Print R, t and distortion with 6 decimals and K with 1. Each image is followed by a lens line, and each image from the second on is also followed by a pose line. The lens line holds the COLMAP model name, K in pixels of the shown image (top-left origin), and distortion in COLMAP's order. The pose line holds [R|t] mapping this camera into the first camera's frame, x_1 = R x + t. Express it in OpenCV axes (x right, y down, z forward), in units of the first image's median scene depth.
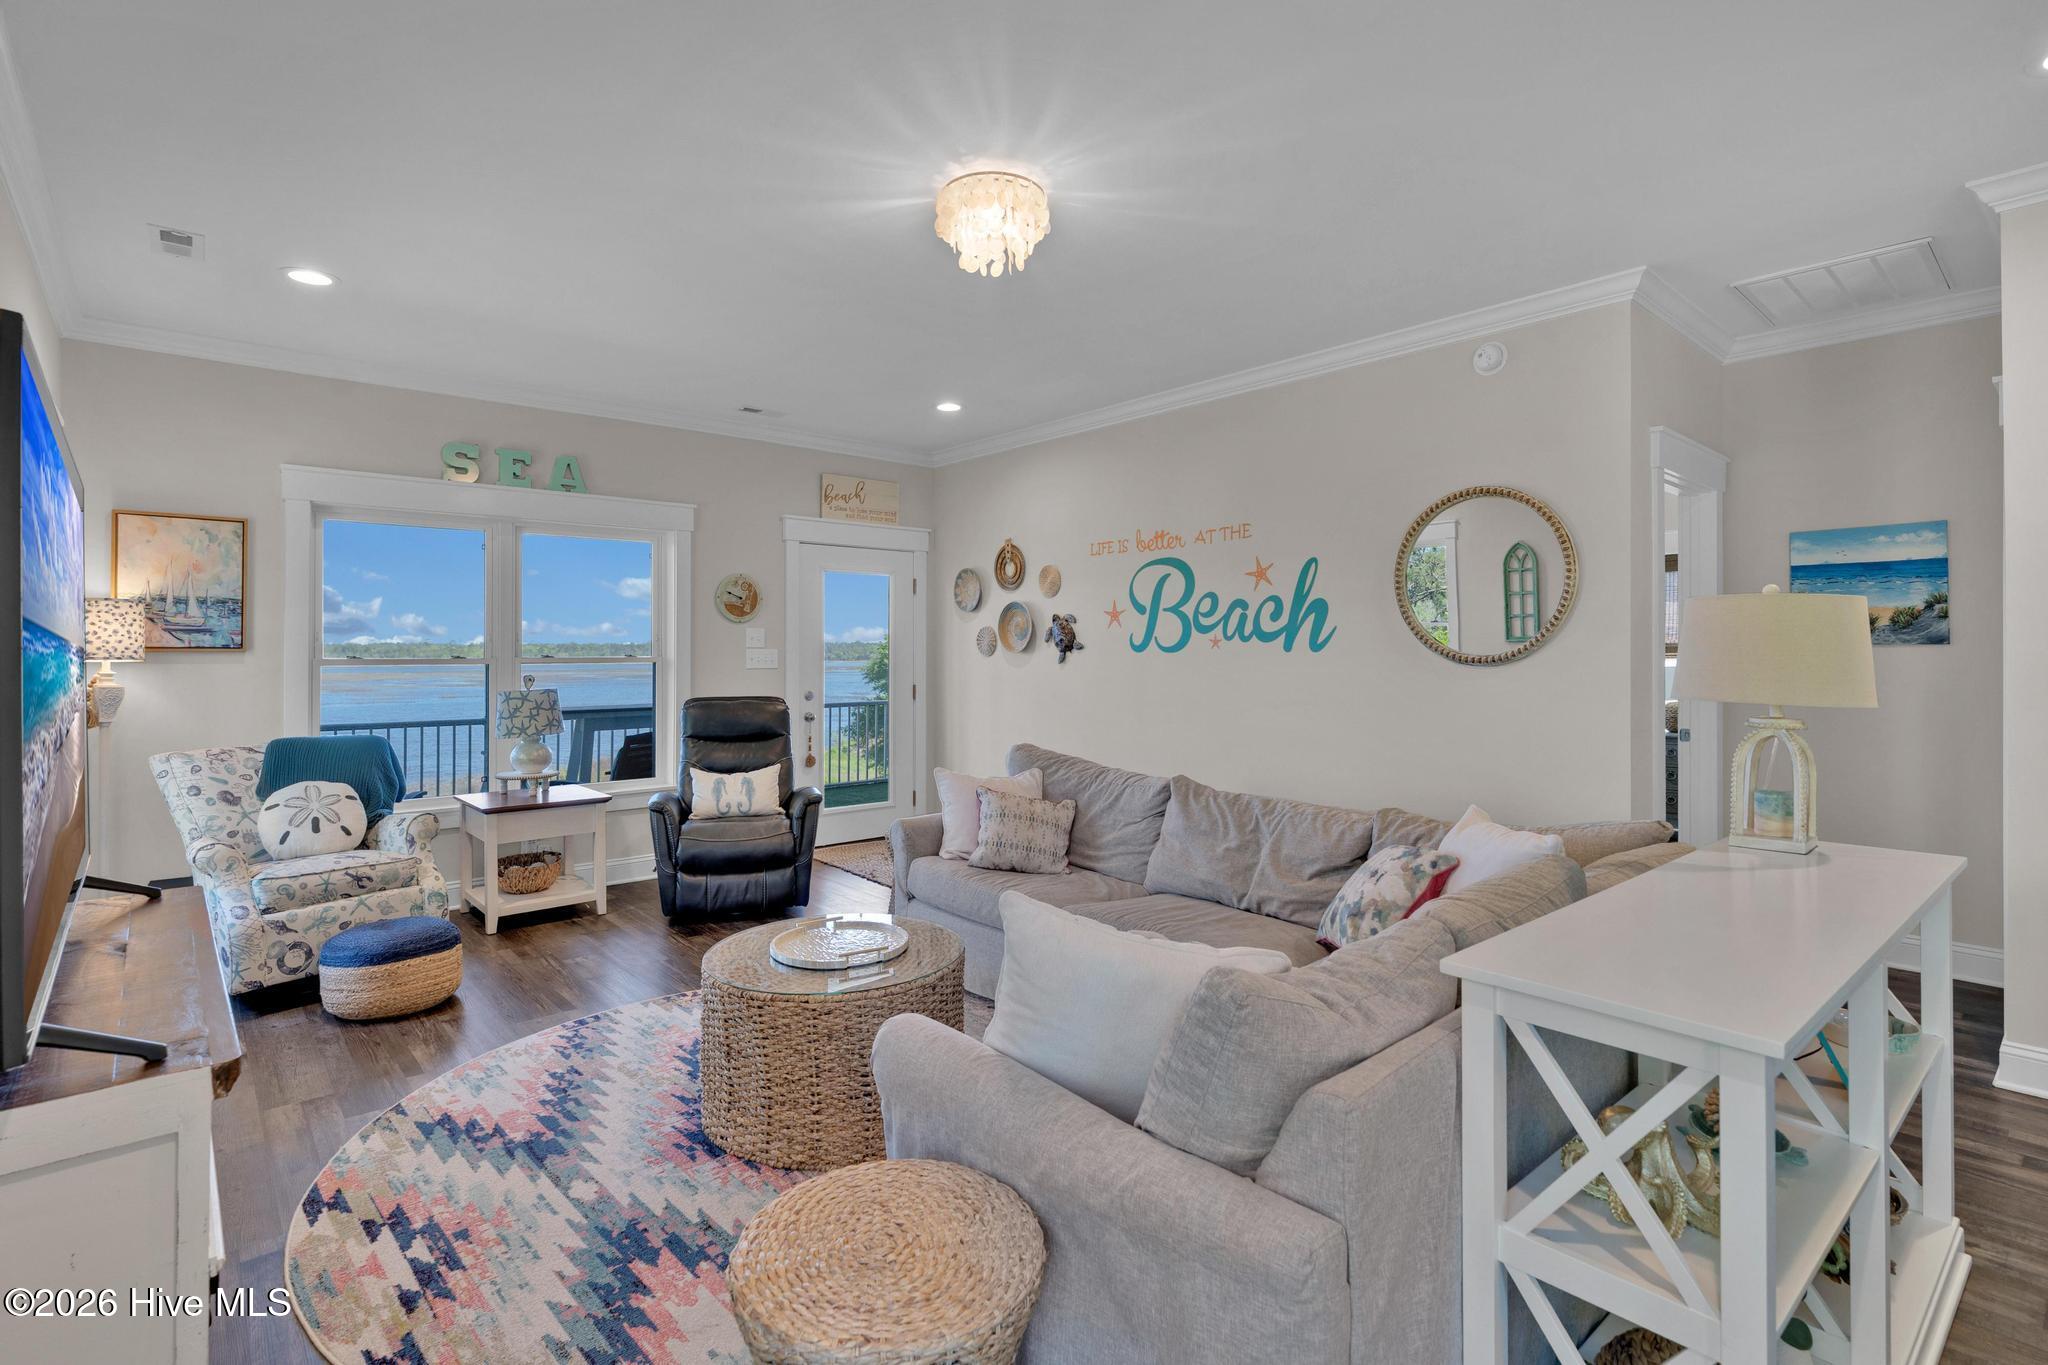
lens RADIAL K [[976.5, 0, 1014.3], [0, 976.5, 670.7], [0, 0, 1]] dist [-0.003419, 0.000948]
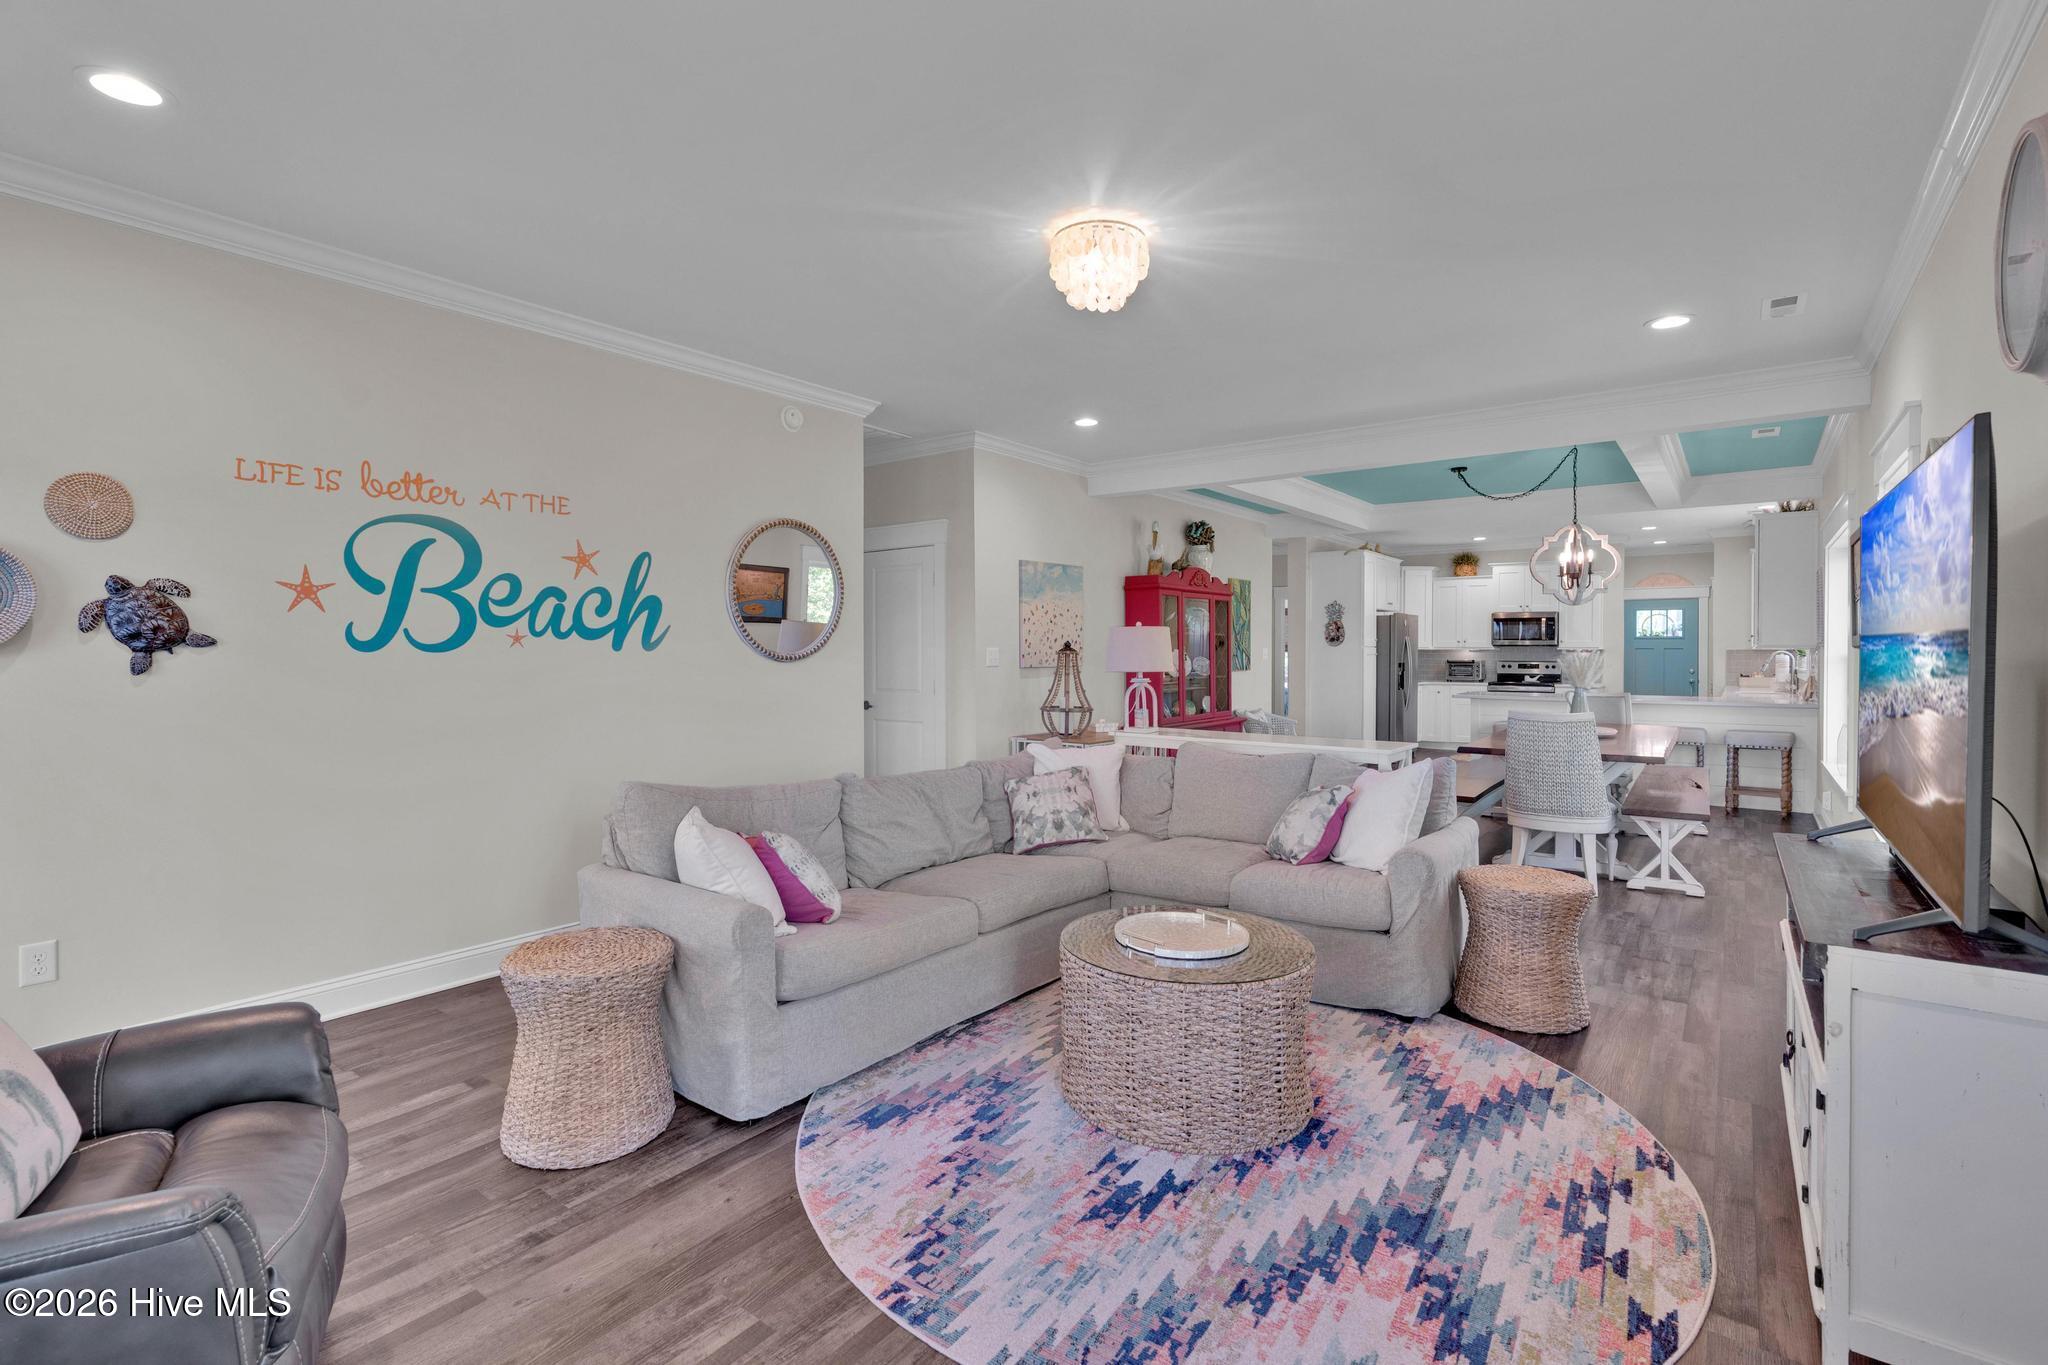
lens RADIAL K [[976.5, 0, 1014.3], [0, 976.5, 670.7], [0, 0, 1]] dist [-0.003419, 0.000948]
pose [[-0.216990, -0.016474, 0.976035, -1.108175], [0.022626, 0.999504, 0.021900, -0.020418], [-0.975912, 0.026836, -0.216510, 1.354333]]
